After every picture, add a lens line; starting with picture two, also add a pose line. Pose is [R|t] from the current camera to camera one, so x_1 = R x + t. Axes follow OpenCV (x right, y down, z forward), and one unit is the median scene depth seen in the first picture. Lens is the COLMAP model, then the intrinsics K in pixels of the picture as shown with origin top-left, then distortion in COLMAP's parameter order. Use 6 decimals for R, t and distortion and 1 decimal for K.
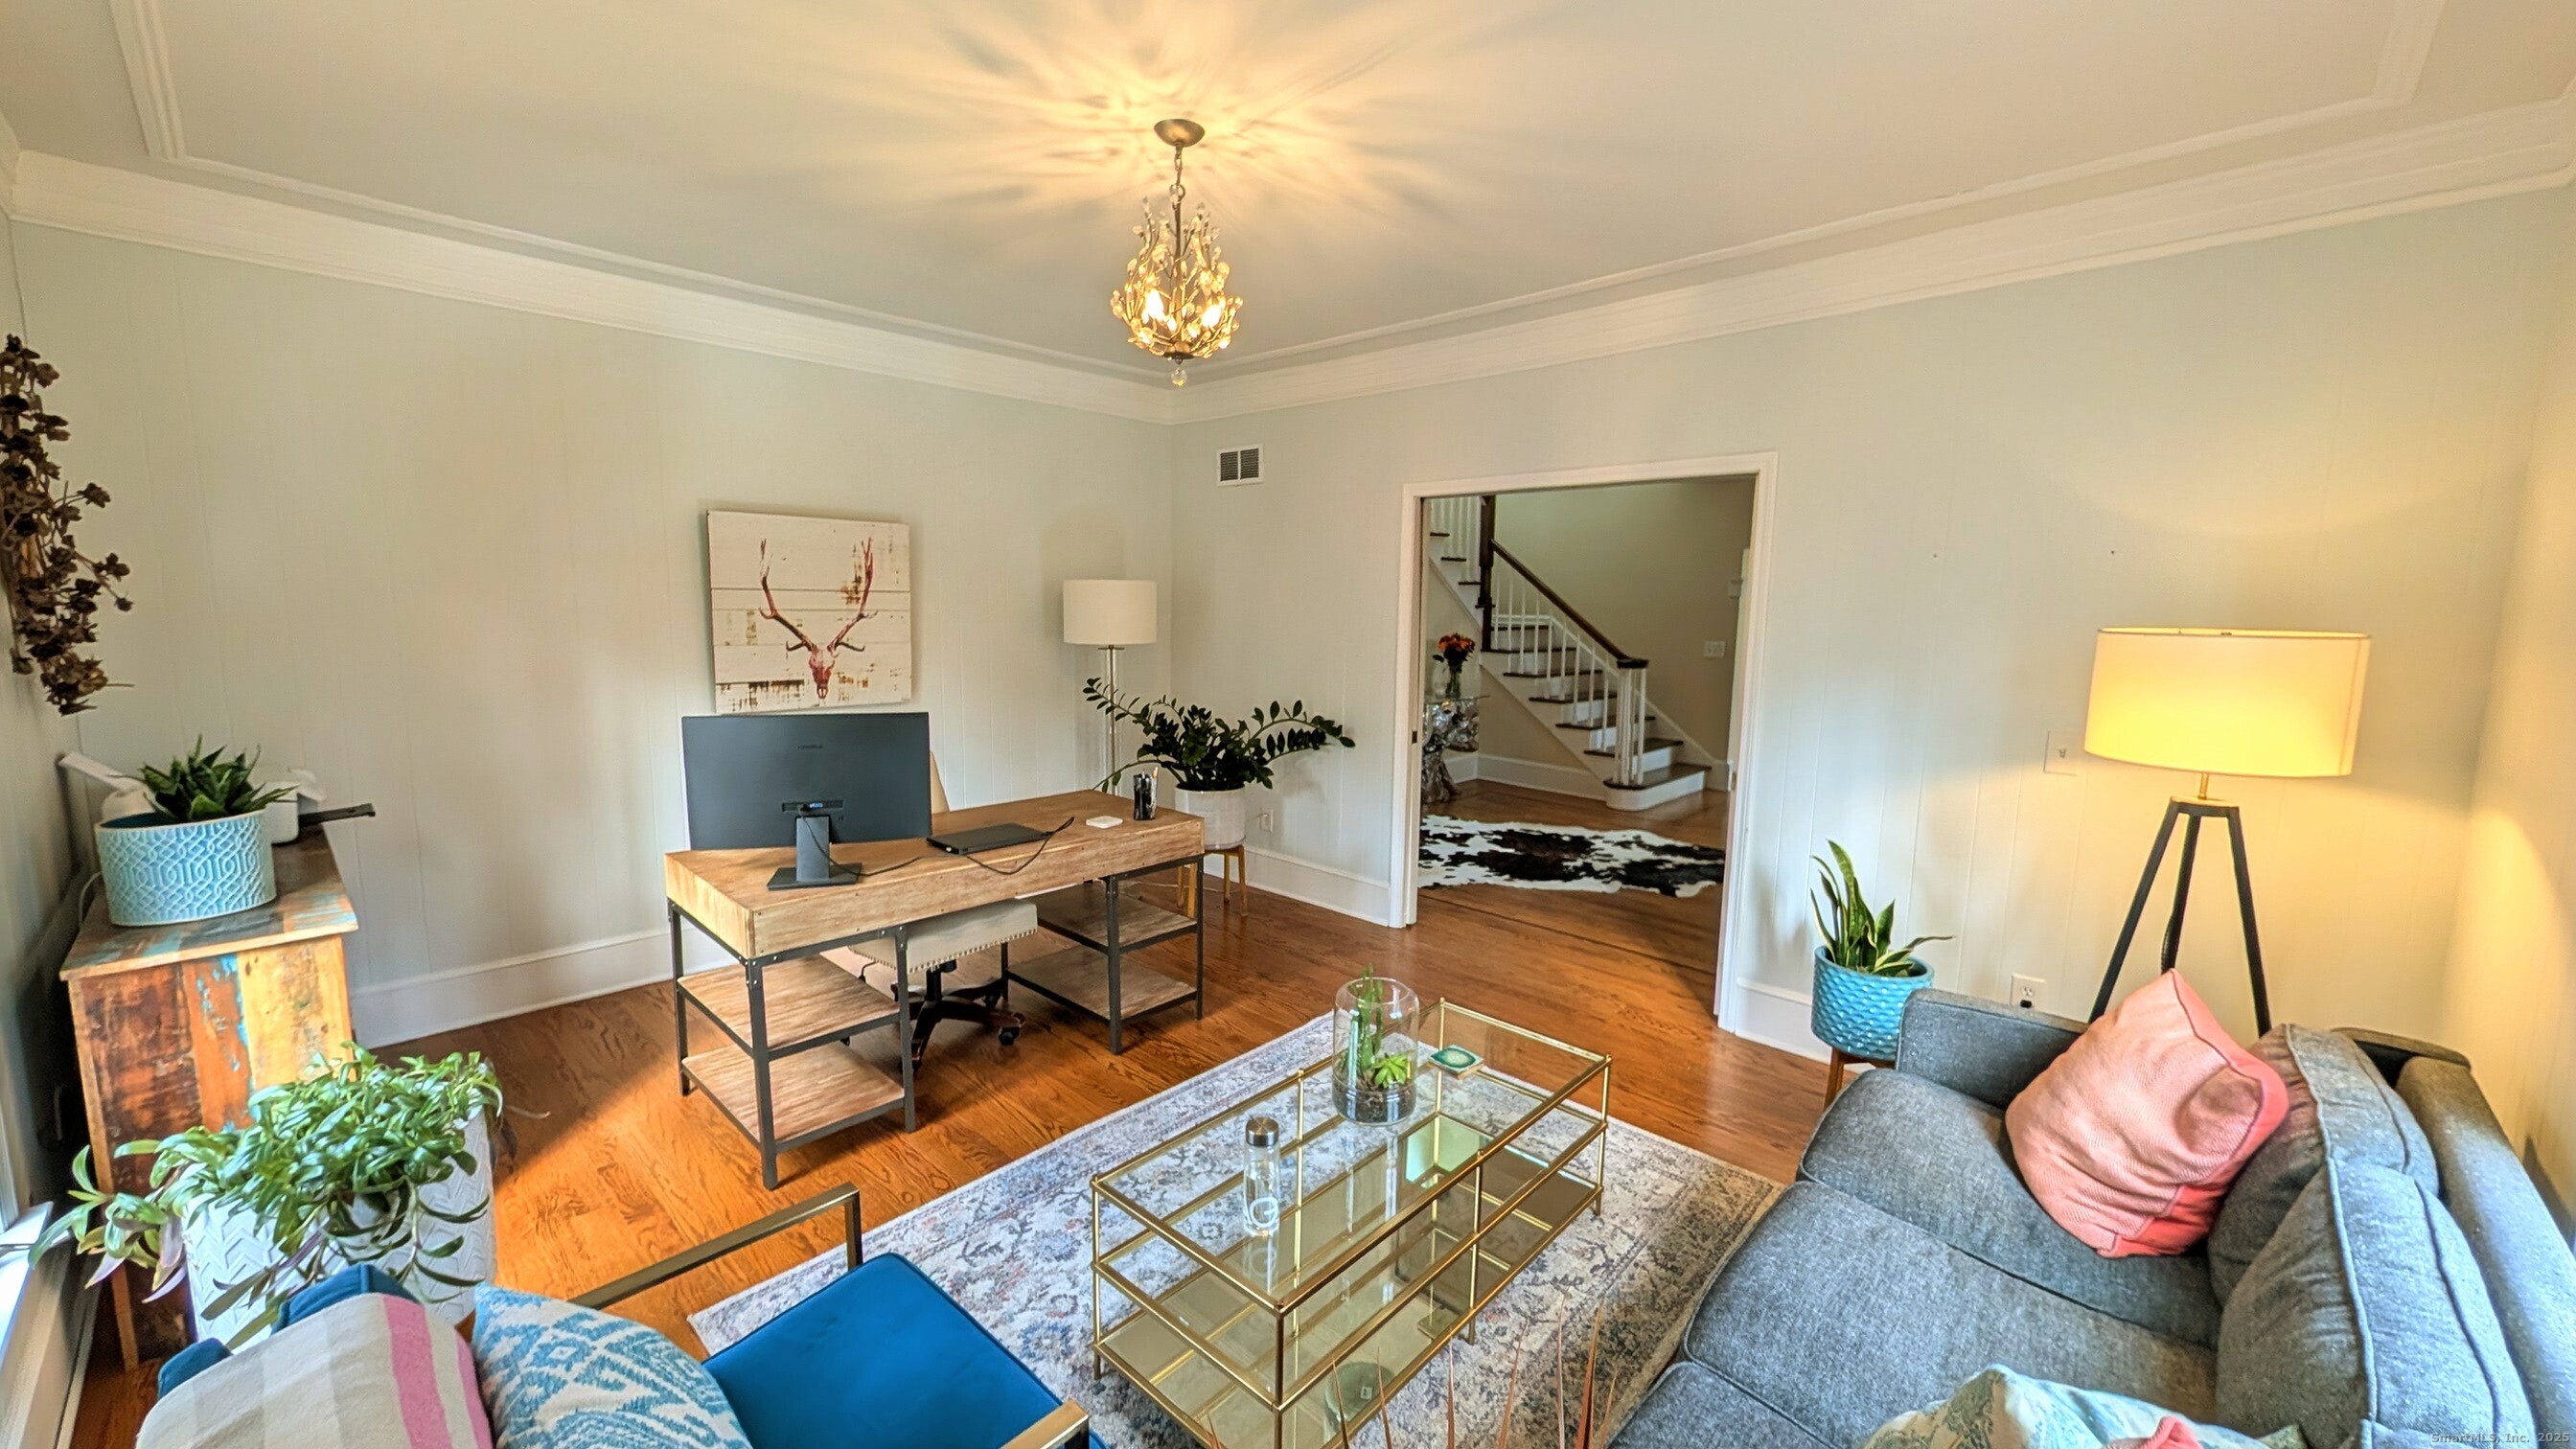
lens RADIAL K [[981.8, 0, 1272.3], [0, 981.8, 728.2], [0, 0, 1]] dist [-0.000445, 0.000241]
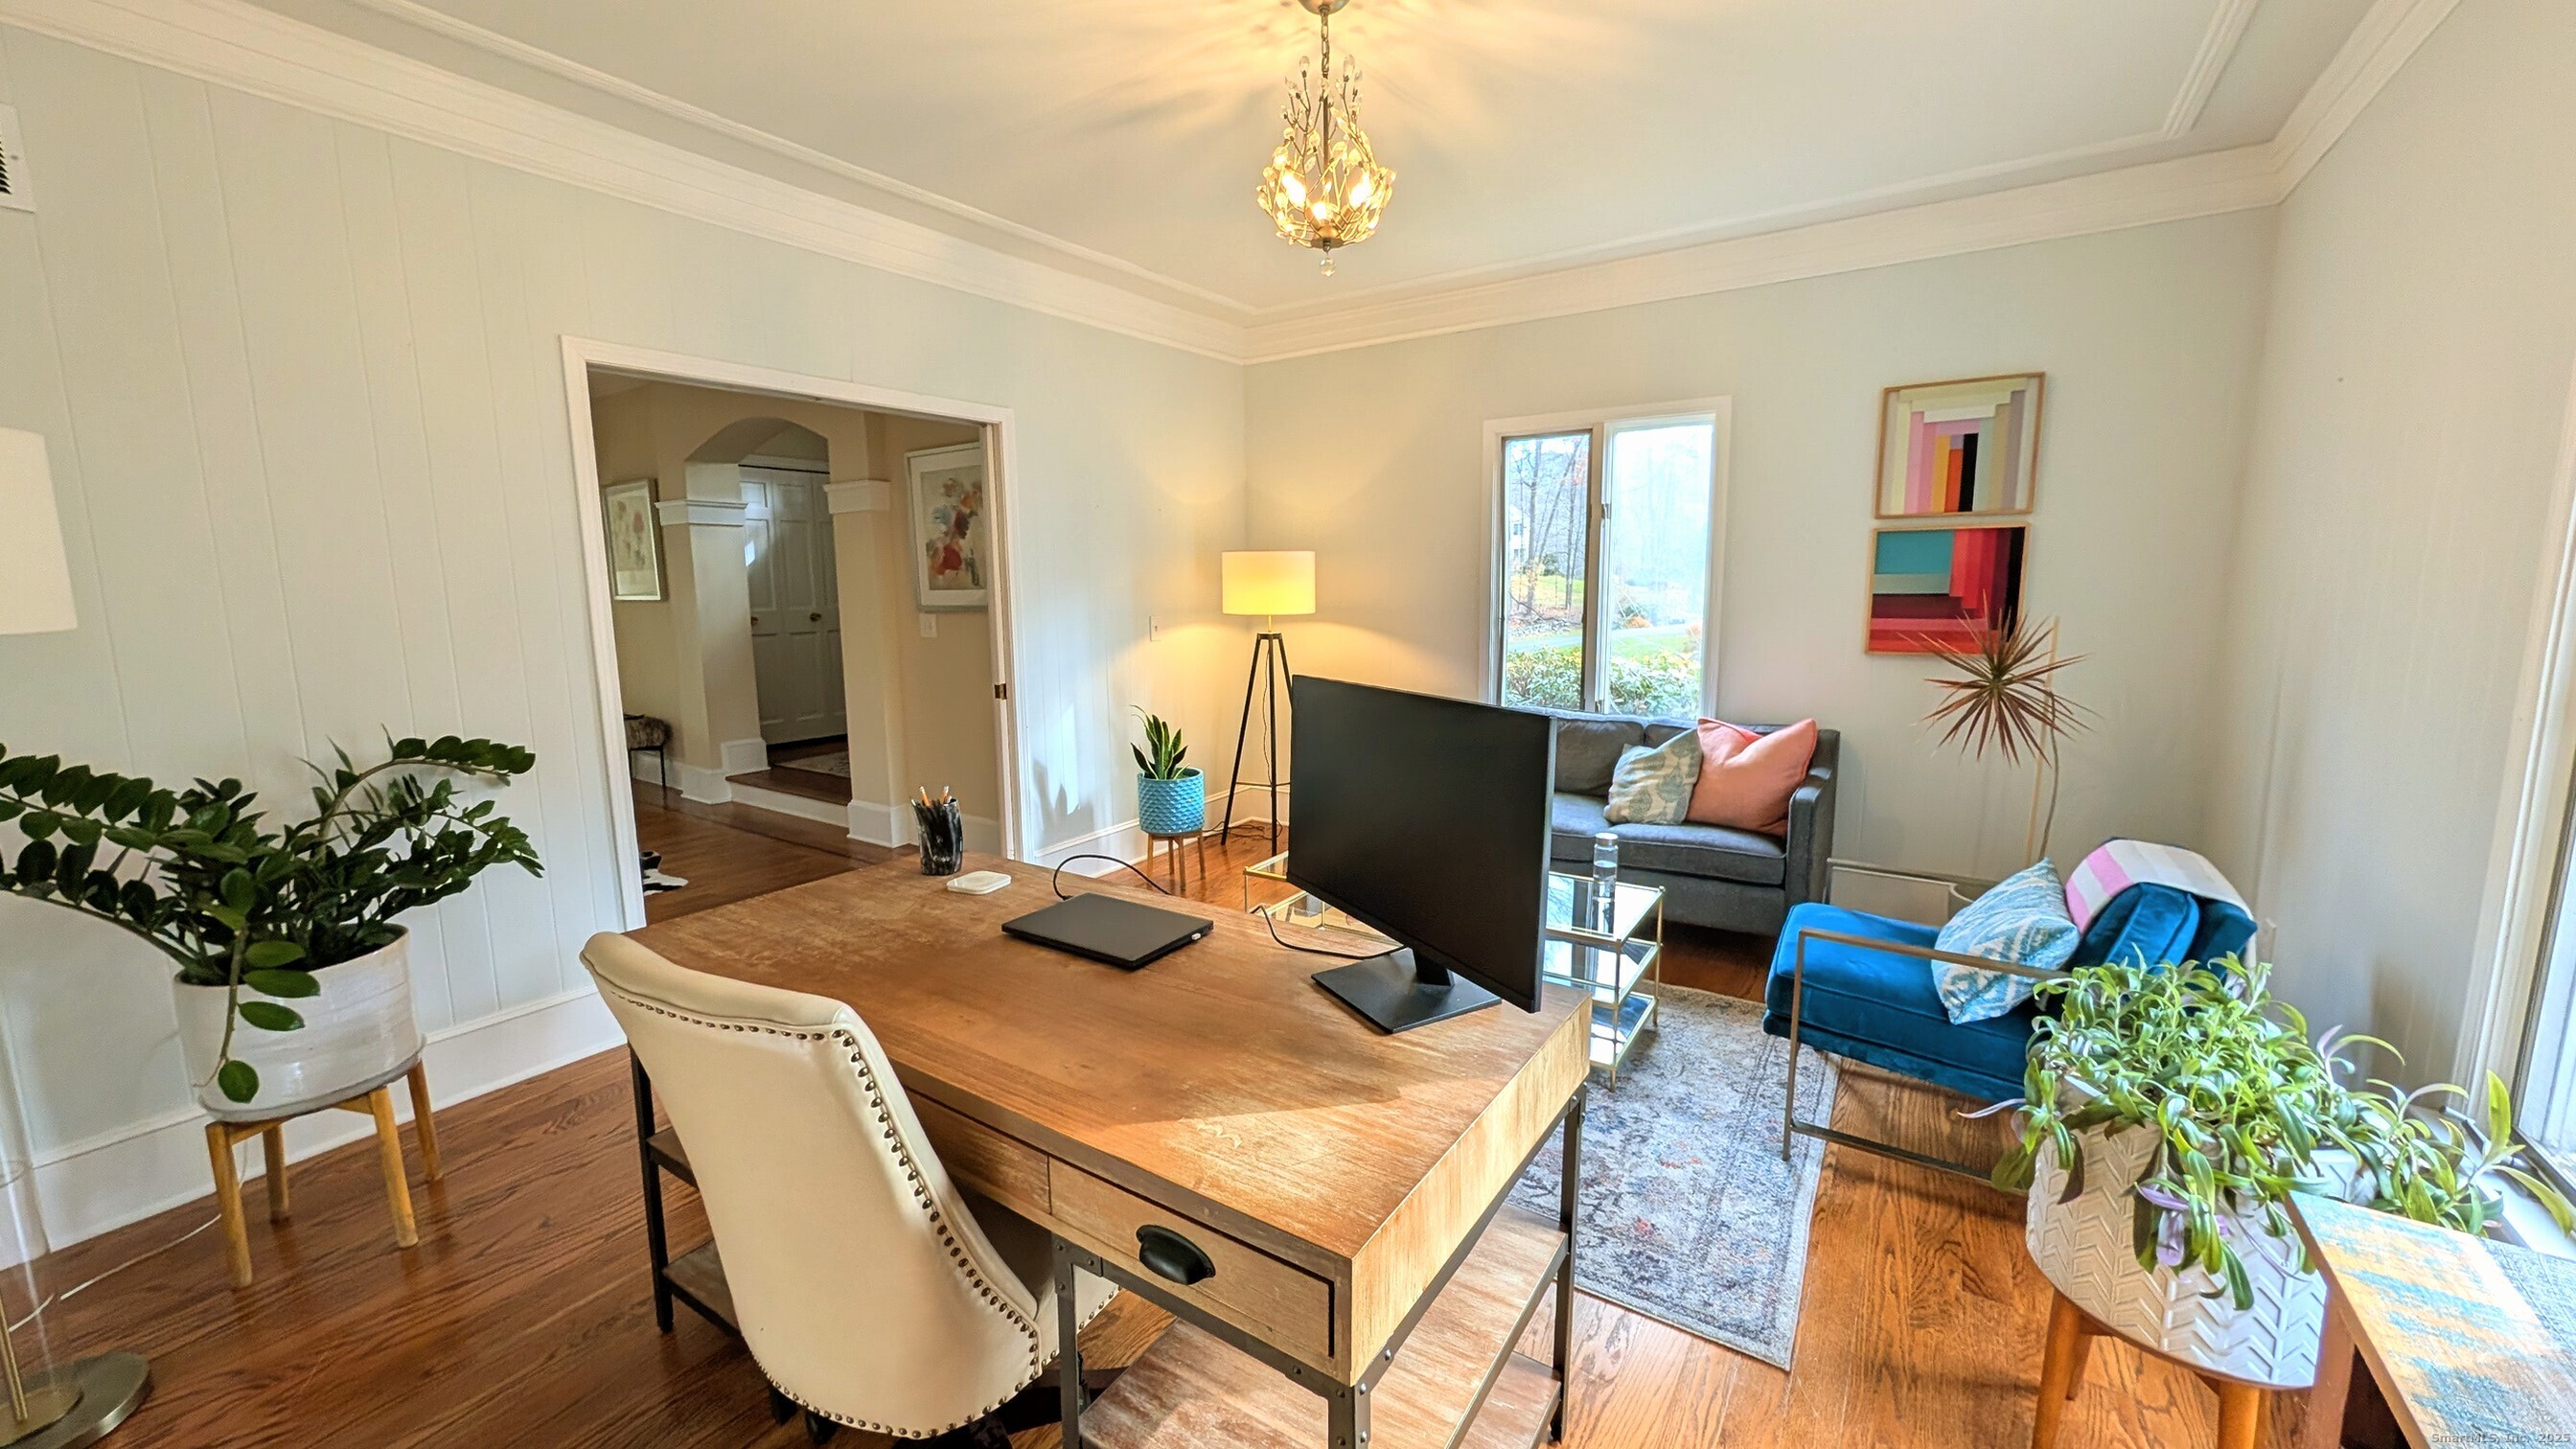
lens RADIAL K [[981.8, 0, 1285.2], [0, 981.8, 723.6], [0, 0, 1]] dist [-0.000445, 0.000241]
pose [[-0.178698, -0.162624, 0.970371, -0.964271], [0.136173, 0.972667, 0.188086, -0.108093], [-0.974435, 0.165749, -0.151669, 1.138498]]
